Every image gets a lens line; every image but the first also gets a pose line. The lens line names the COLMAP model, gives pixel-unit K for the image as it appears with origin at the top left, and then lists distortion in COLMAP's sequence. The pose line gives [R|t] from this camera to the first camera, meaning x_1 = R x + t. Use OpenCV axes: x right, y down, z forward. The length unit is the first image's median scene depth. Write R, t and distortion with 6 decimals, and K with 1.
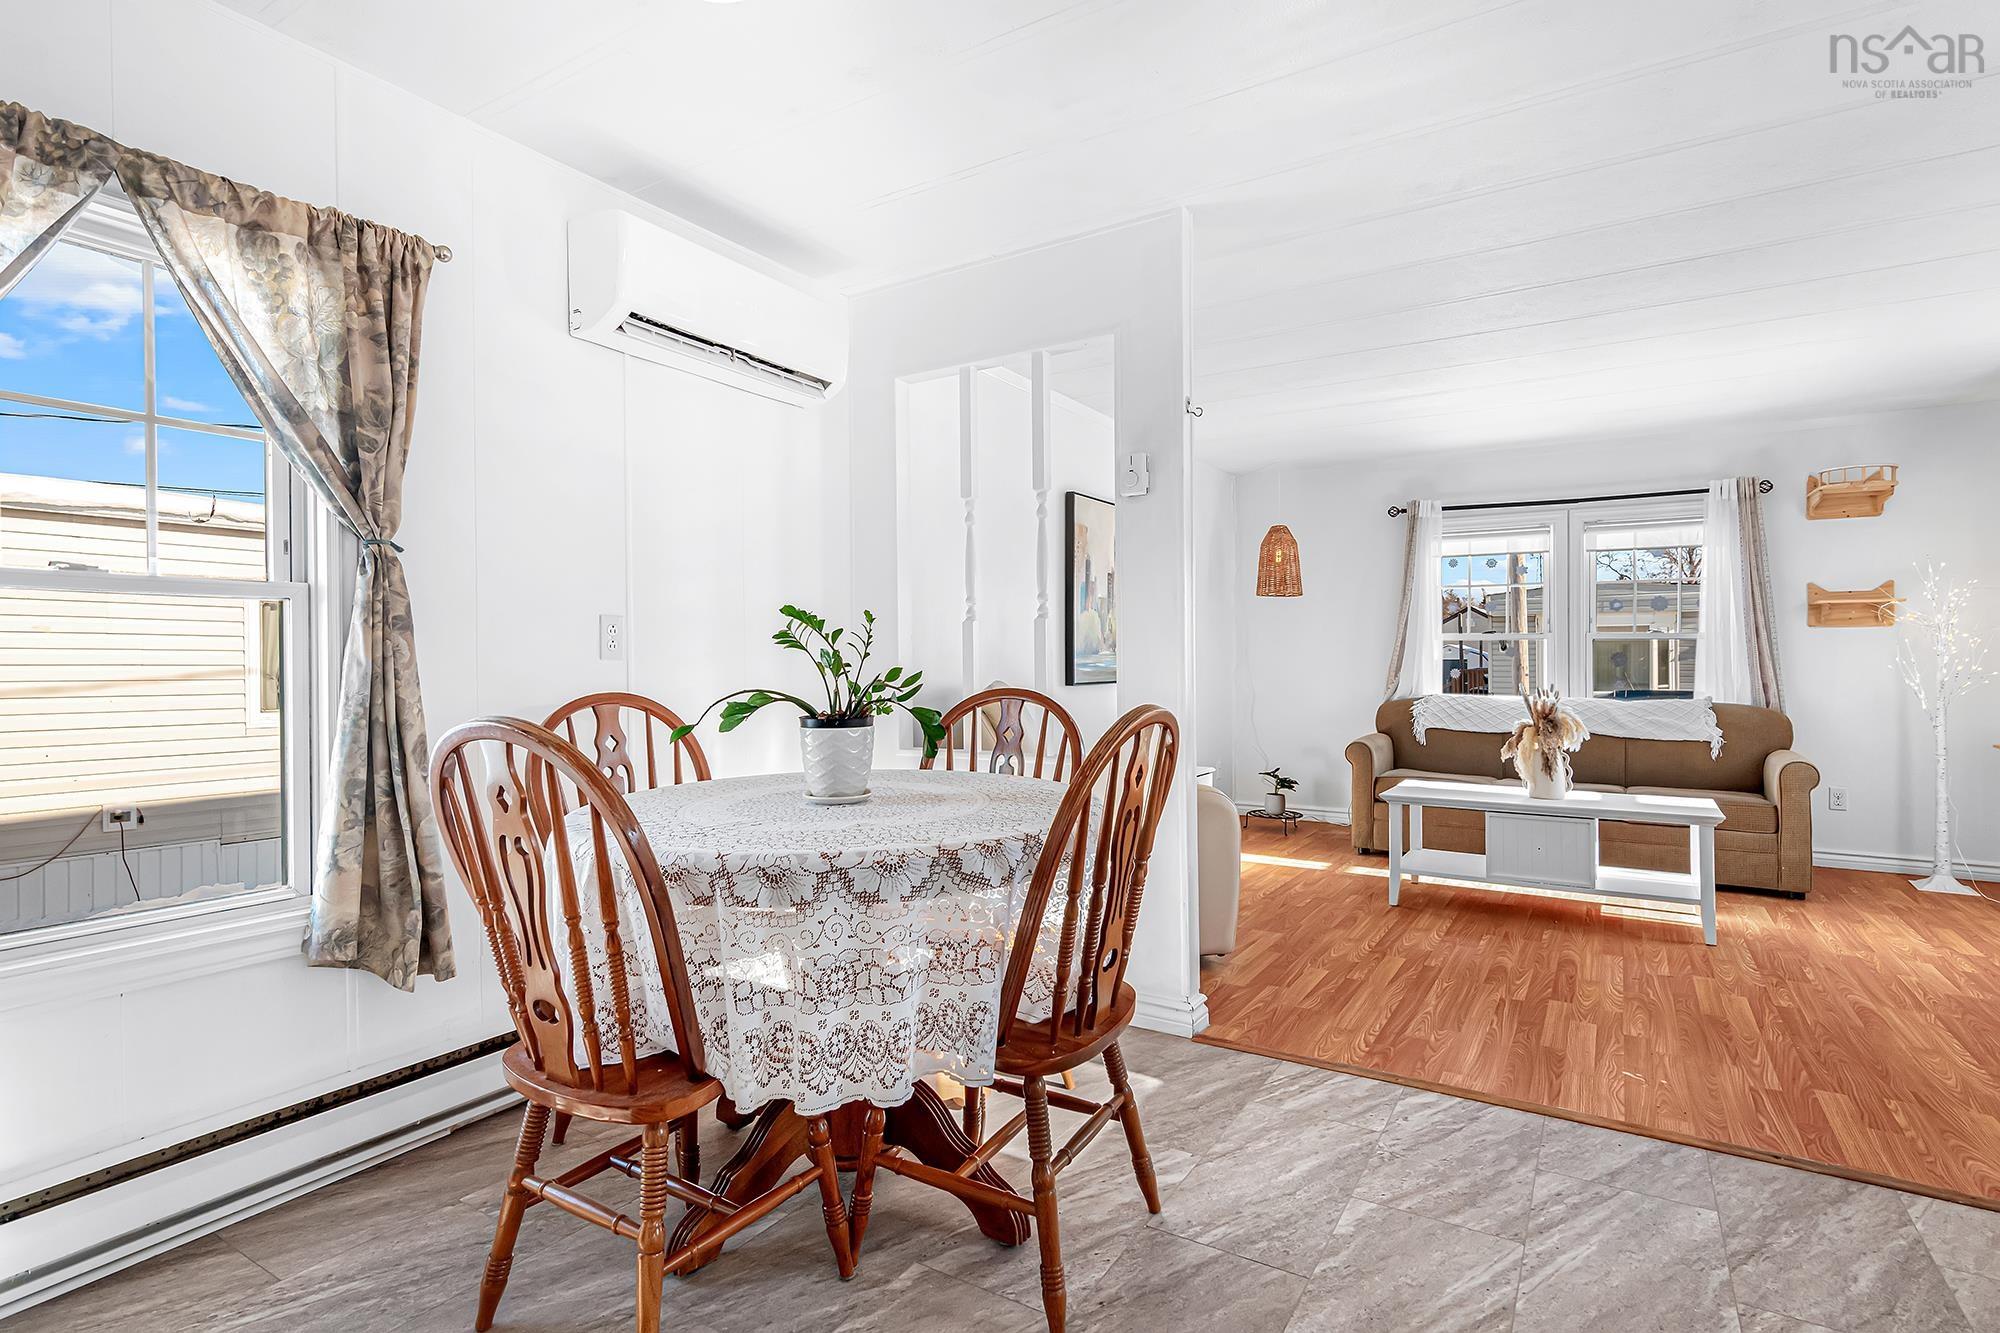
lens RADIAL K [[992.7, 0, 1008.7], [0, 992.7, 649.2], [0, 0, 1]] dist [-0.002894, 0.006533]
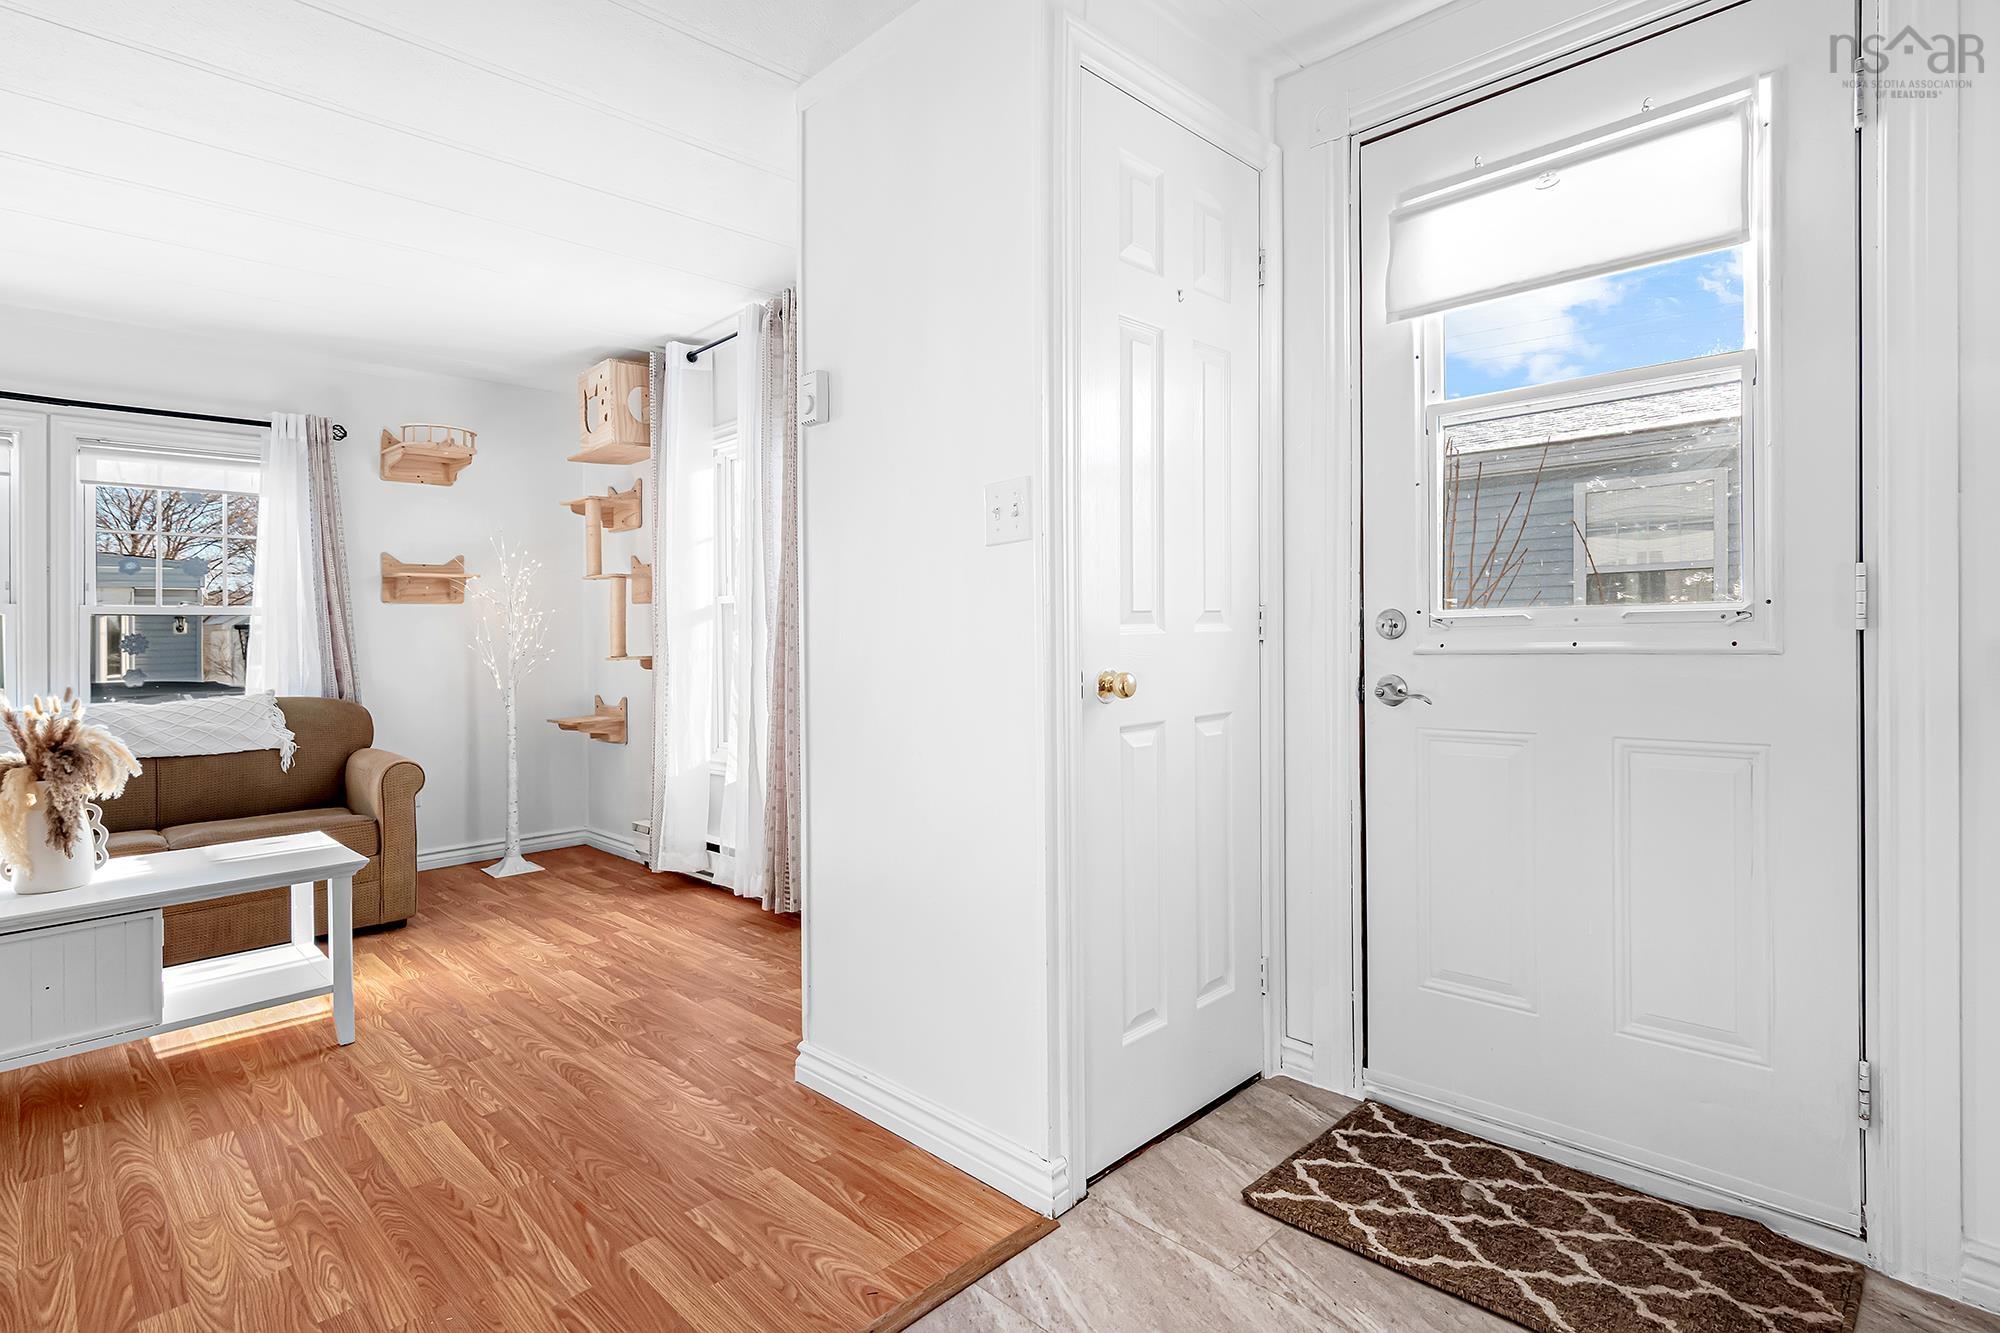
lens RADIAL K [[975.3, 0, 1025.5], [0, 975.3, 622.1], [0, 0, 1]] dist [-0.001328, -0.000076]
pose [[0.218644, 0.006136, 0.975785, 0.127130], [0.005261, 0.999958, -0.007467, 0.005286], [-0.975791, 0.006766, 0.218603, 0.355313]]
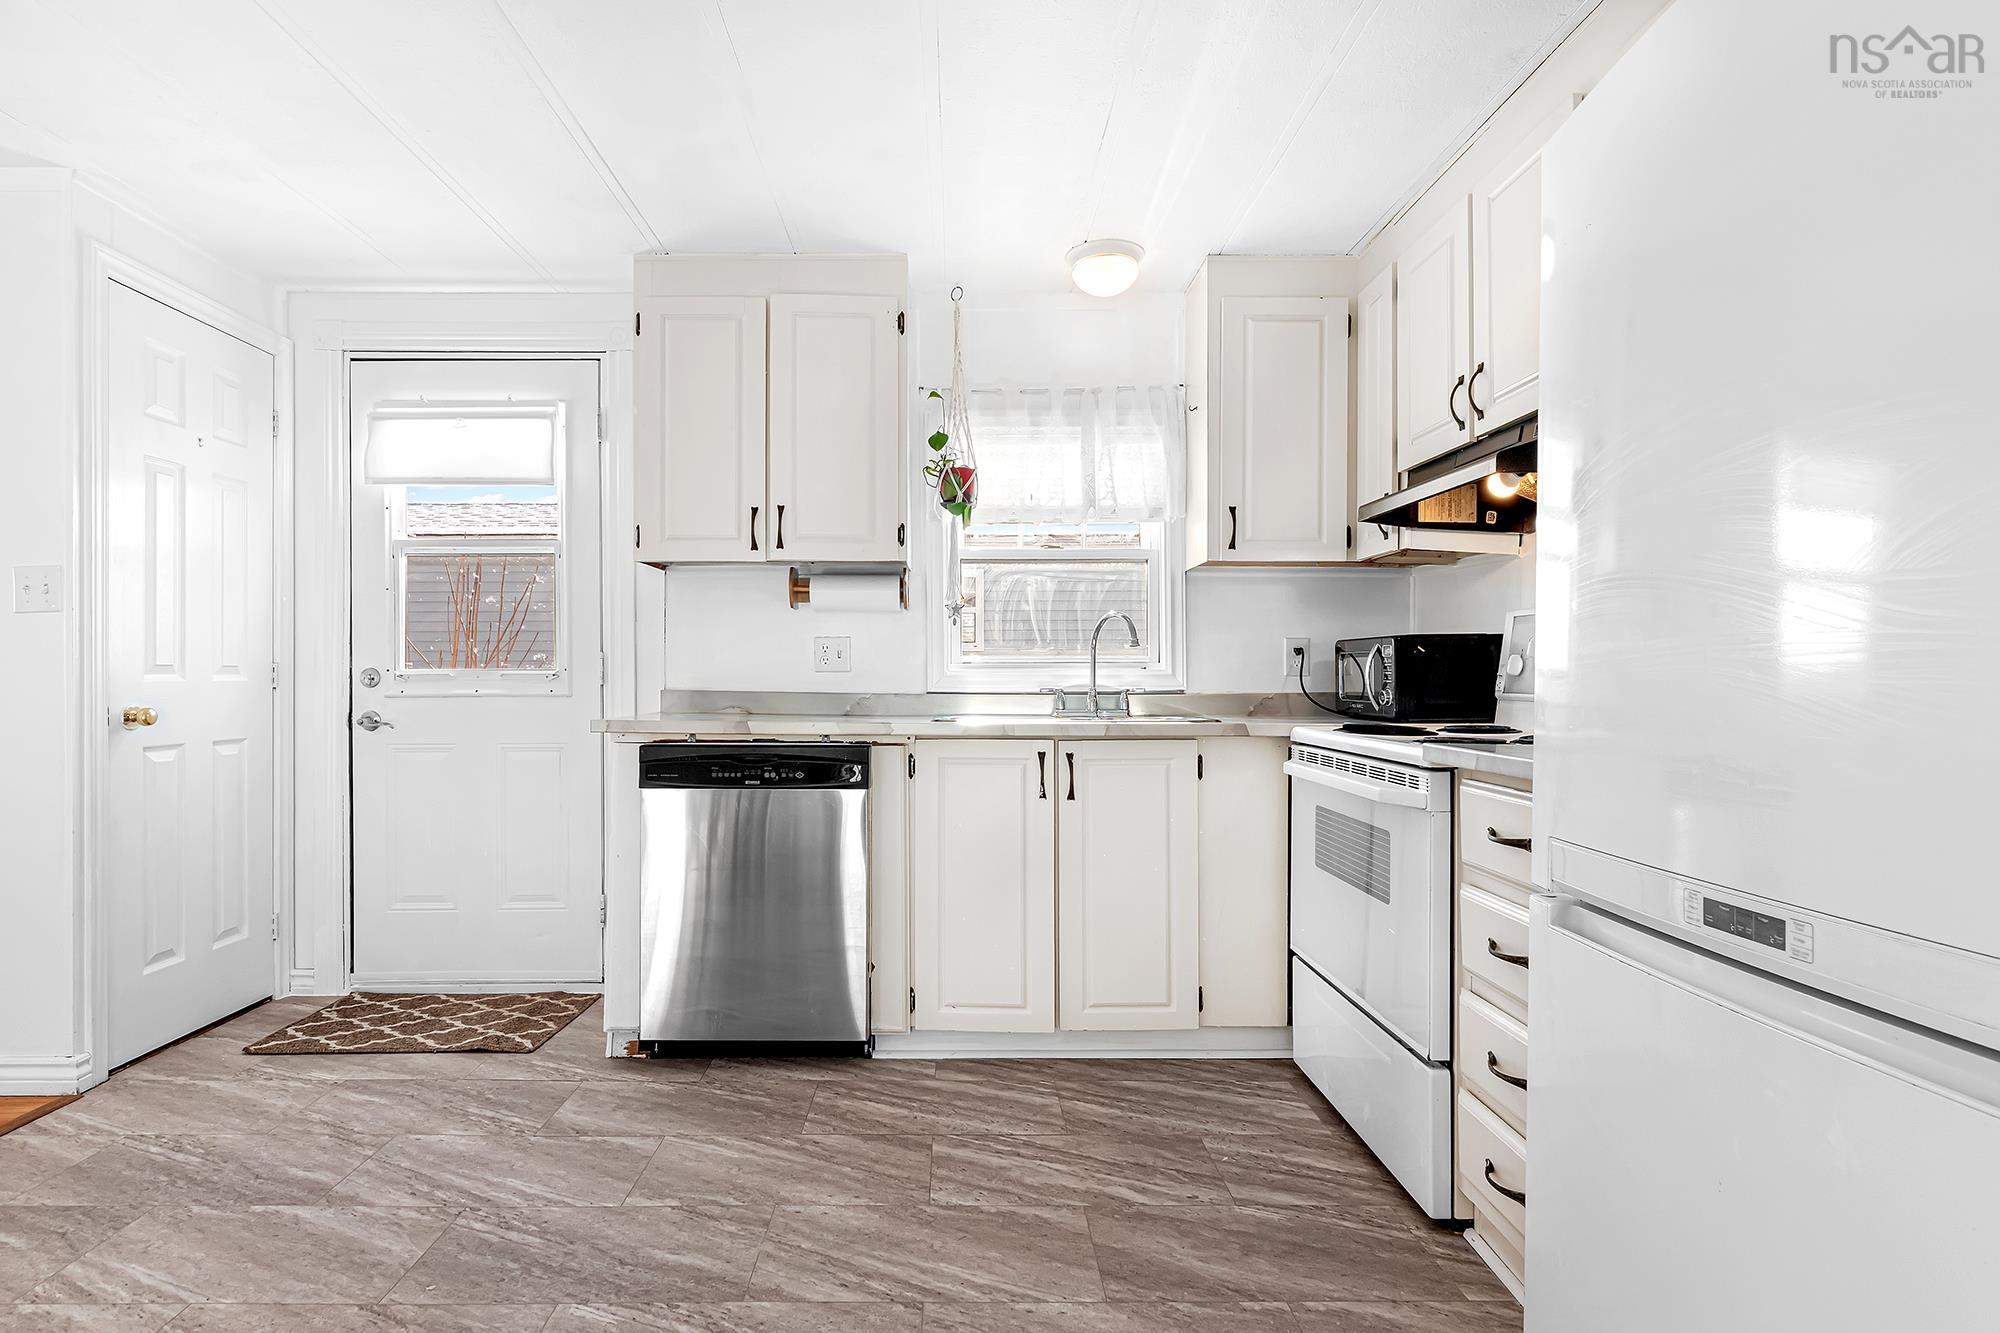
lens RADIAL K [[994.4, 0, 939.2], [0, 994.4, 697.9], [0, 0, 1]] dist [-0.018007, 0.018591]
pose [[-0.515842, -0.015973, 0.856535, -0.260998], [-0.010332, 0.999869, 0.012424, 0.005278], [-0.856621, -0.002441, -0.515940, 0.297559]]
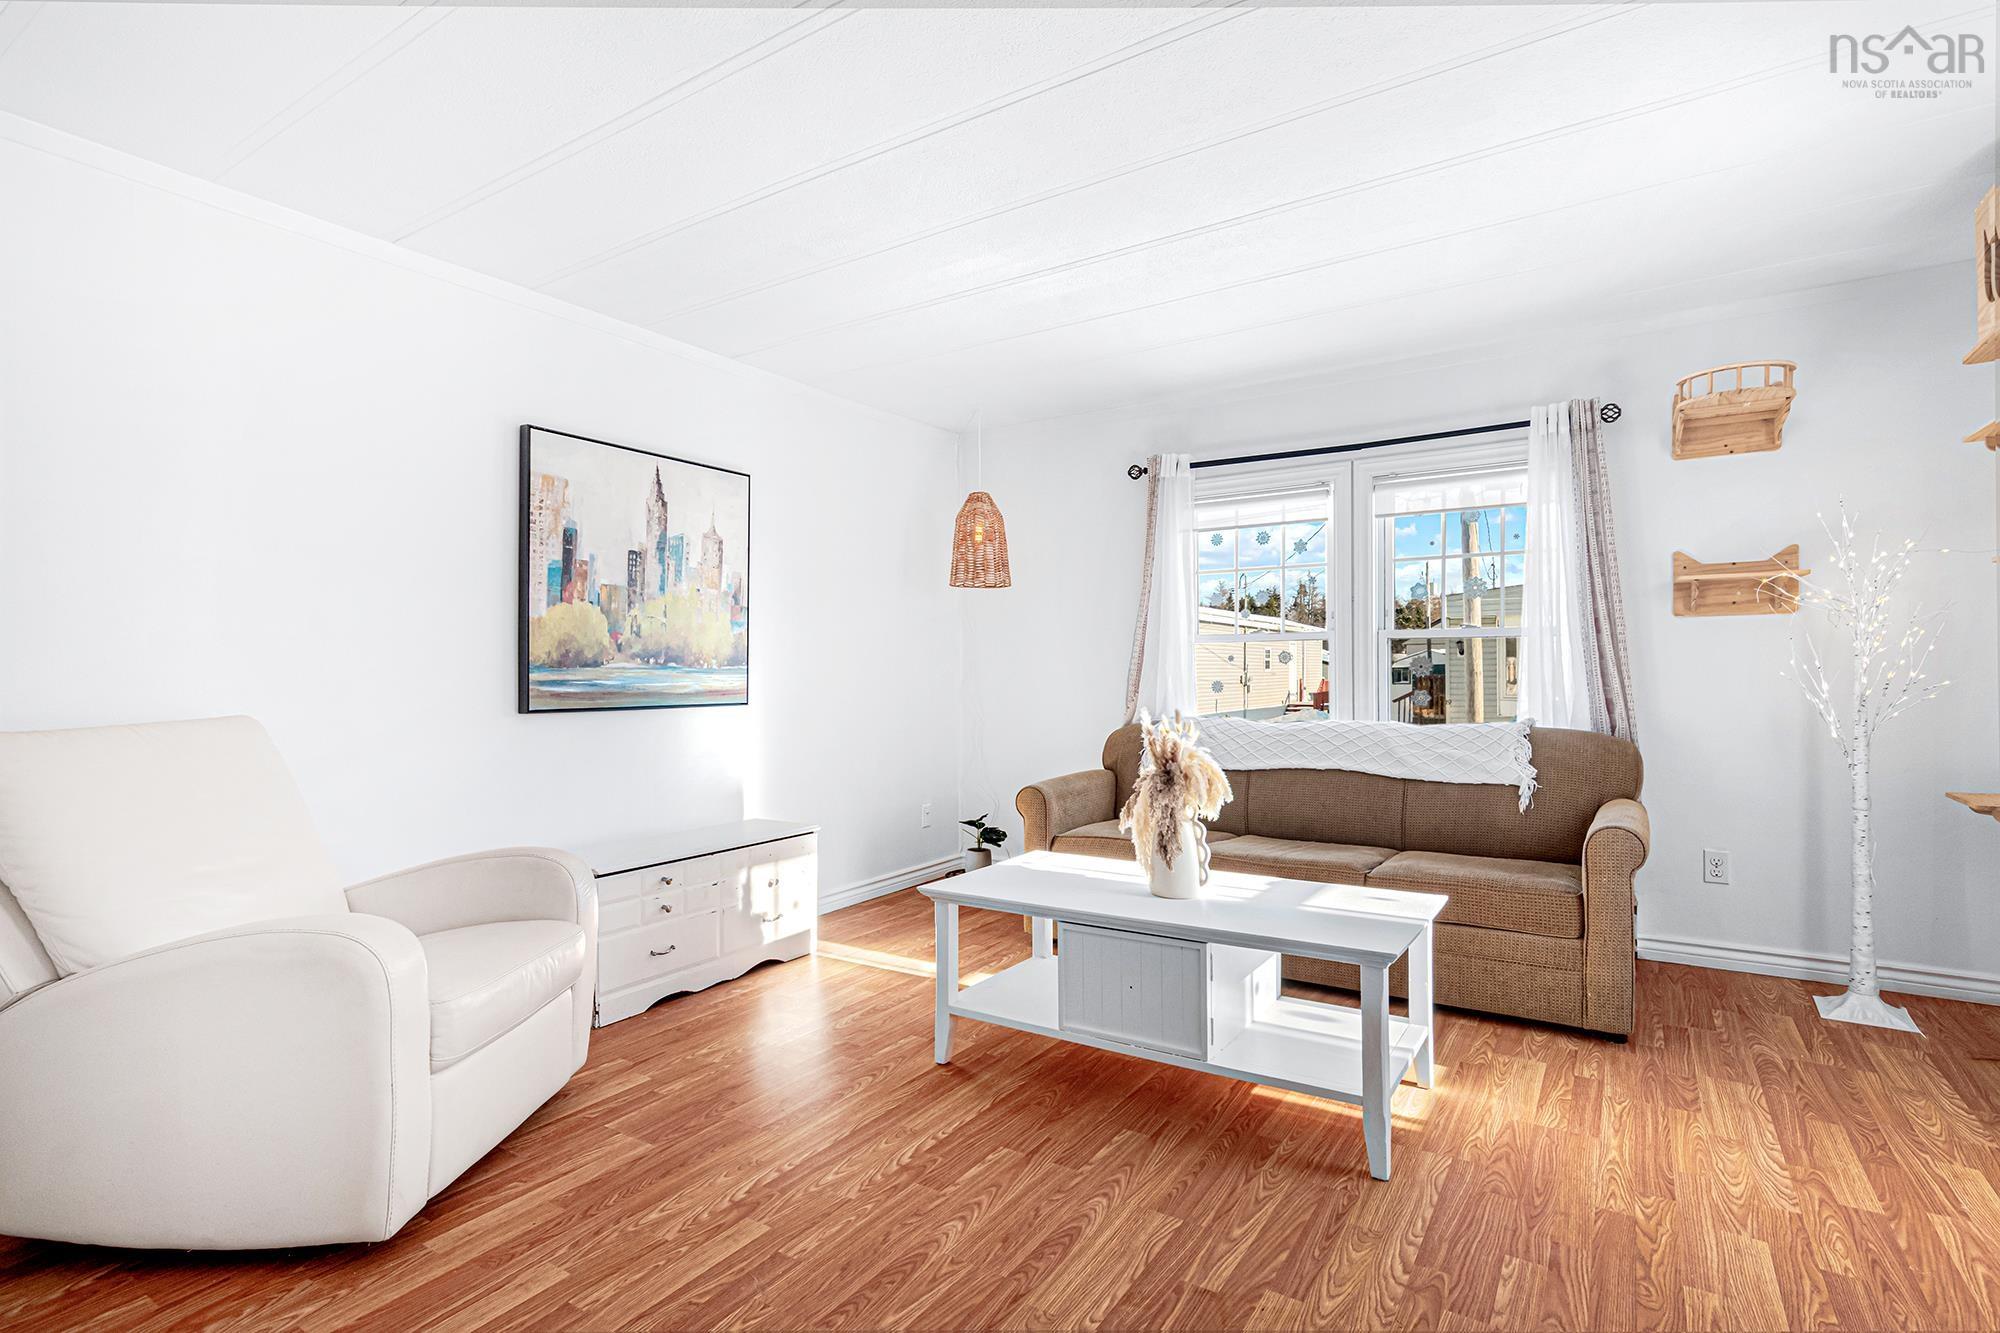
lens RADIAL K [[959.7, 0, 1003.6], [0, 959.7, 674.0], [0, 0, 1]] dist [0.020973, 0.000272]
pose [[0.999603, -0.010599, -0.026096, 0.483982], [0.010972, 0.999839, 0.014177, 0.003800], [0.025941, -0.014457, 0.999559, 0.429012]]
